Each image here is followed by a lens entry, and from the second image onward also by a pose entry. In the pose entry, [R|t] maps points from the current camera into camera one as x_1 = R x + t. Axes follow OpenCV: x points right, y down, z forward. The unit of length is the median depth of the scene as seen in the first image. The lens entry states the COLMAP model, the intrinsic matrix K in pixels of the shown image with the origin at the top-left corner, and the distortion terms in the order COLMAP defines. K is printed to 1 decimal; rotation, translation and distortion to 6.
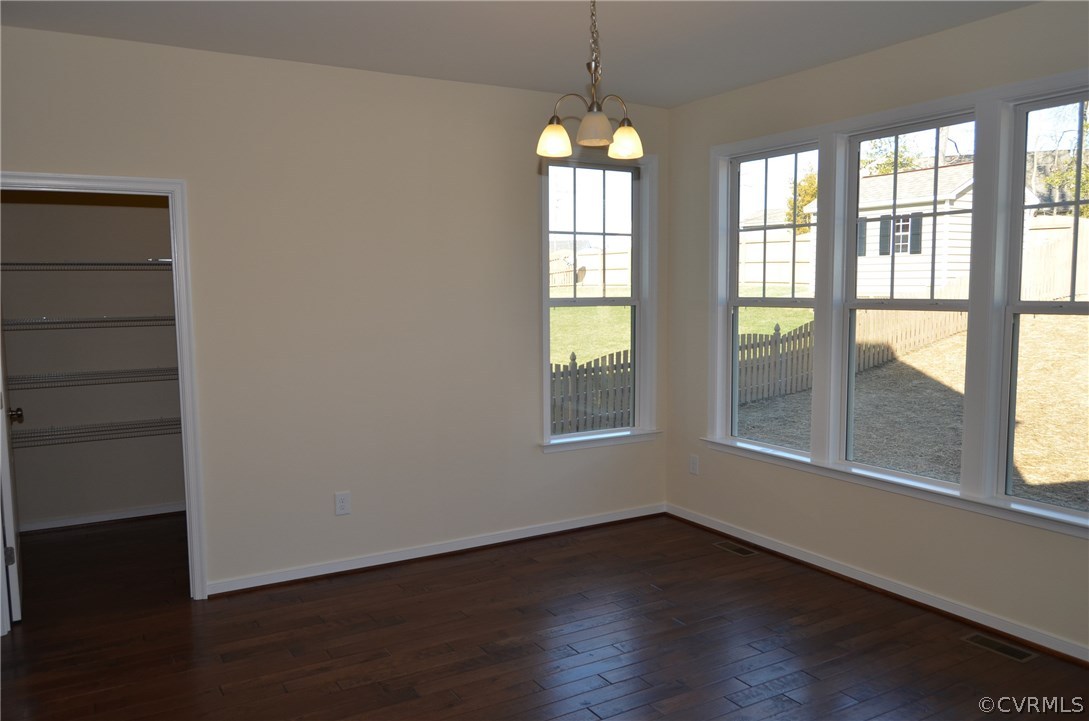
lens RADIAL K [[830.9, 0, 541.8], [0, 830.9, 359.8], [0, 0, 1]] dist [-0.014265, 0.006522]
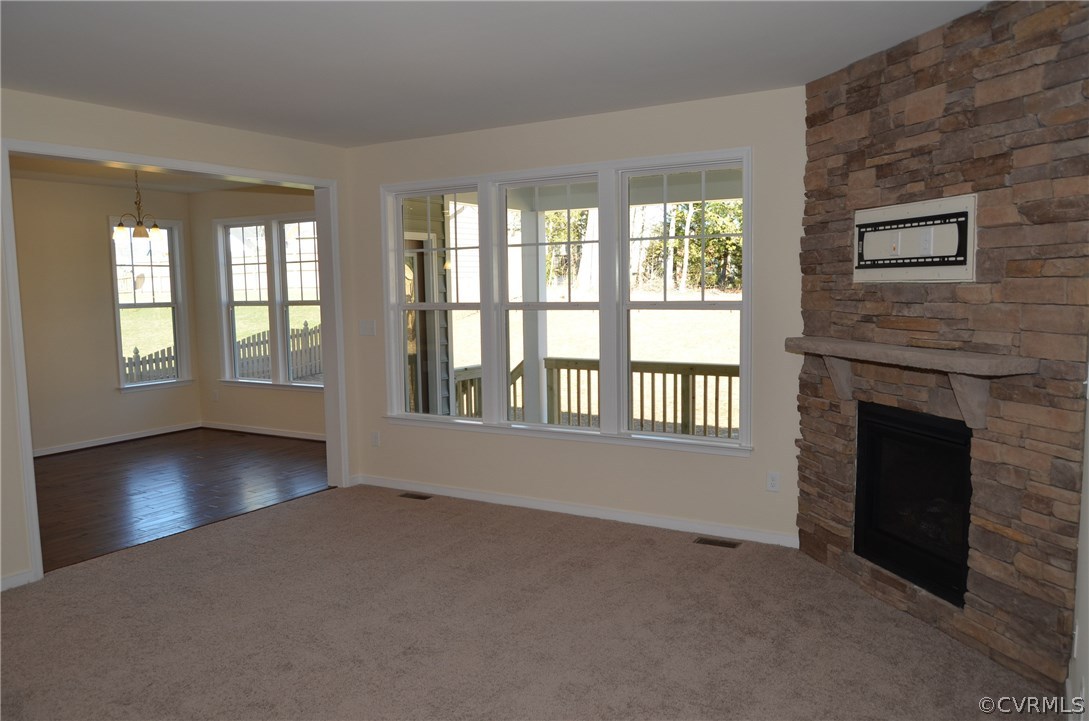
lens RADIAL K [[830.9, 0, 538.1], [0, 830.9, 366.6], [0, 0, 1]] dist [-0.014265, 0.006522]
pose [[0.881132, -0.056161, 0.469524, -0.036841], [0.054048, 0.998376, 0.017989, 0.068775], [-0.469771, 0.009526, 0.882737, -0.880451]]
